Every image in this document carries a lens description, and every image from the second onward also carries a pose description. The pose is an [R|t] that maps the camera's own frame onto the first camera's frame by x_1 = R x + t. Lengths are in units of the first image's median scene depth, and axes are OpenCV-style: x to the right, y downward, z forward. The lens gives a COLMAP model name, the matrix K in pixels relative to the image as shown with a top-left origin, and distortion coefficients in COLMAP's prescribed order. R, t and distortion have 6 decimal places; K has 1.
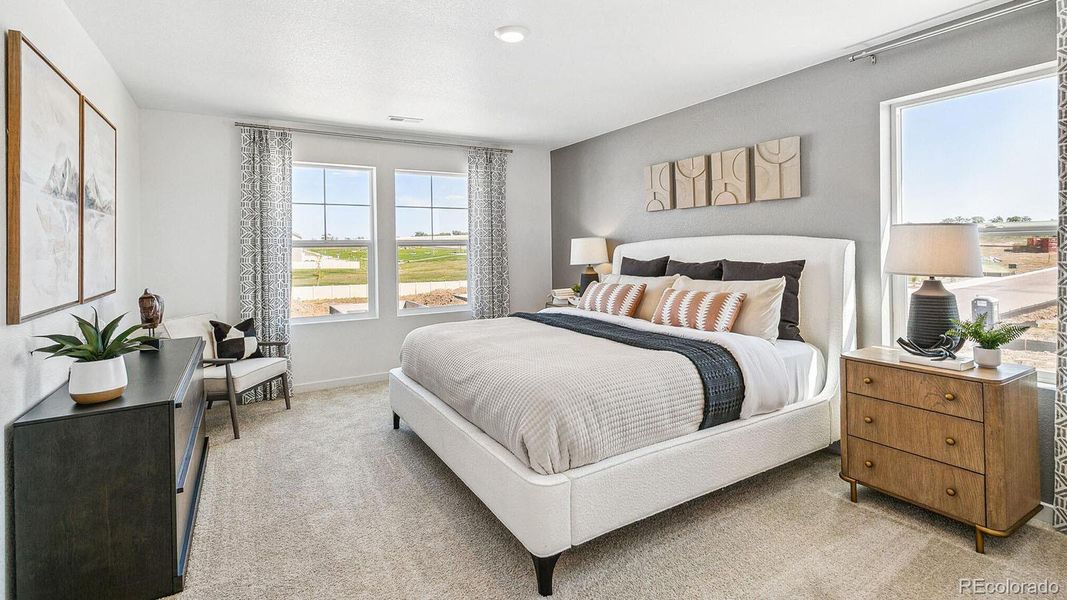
lens RADIAL K [[493.0, 0, 532.8], [0, 493.0, 246.1], [0, 0, 1]] dist [0.002609, 0.000379]
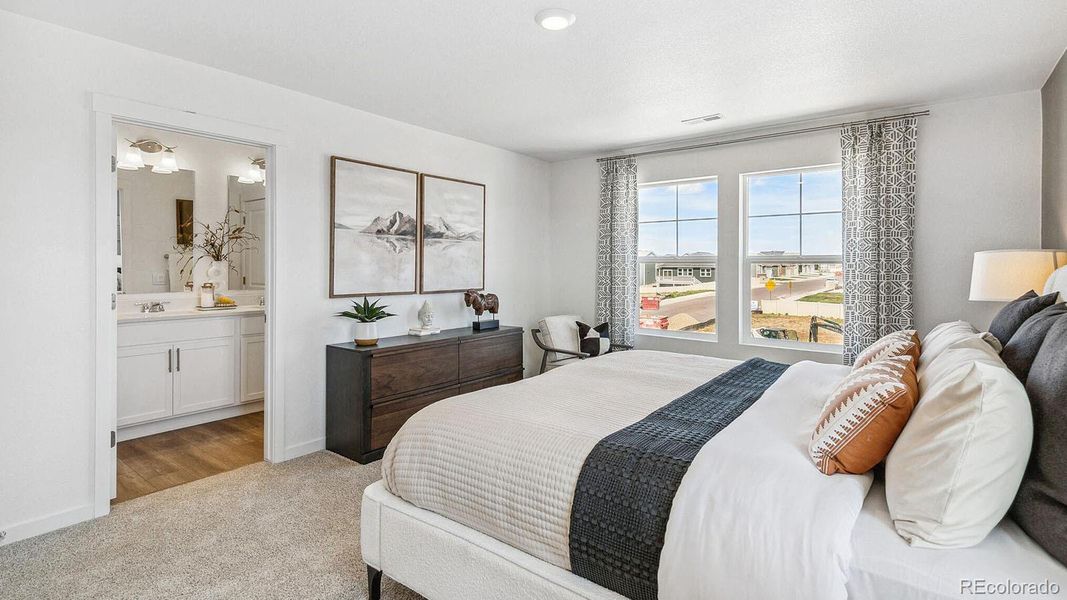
lens RADIAL K [[503.6, 0, 532.4], [0, 503.6, 262.5], [0, 0, 1]] dist [0.001936, 0.000616]
pose [[0.369163, 0.008347, -0.929327, 0.465861], [-0.006985, 0.999956, 0.006206, -0.004132], [0.929338, 0.004200, 0.369205, 0.381295]]
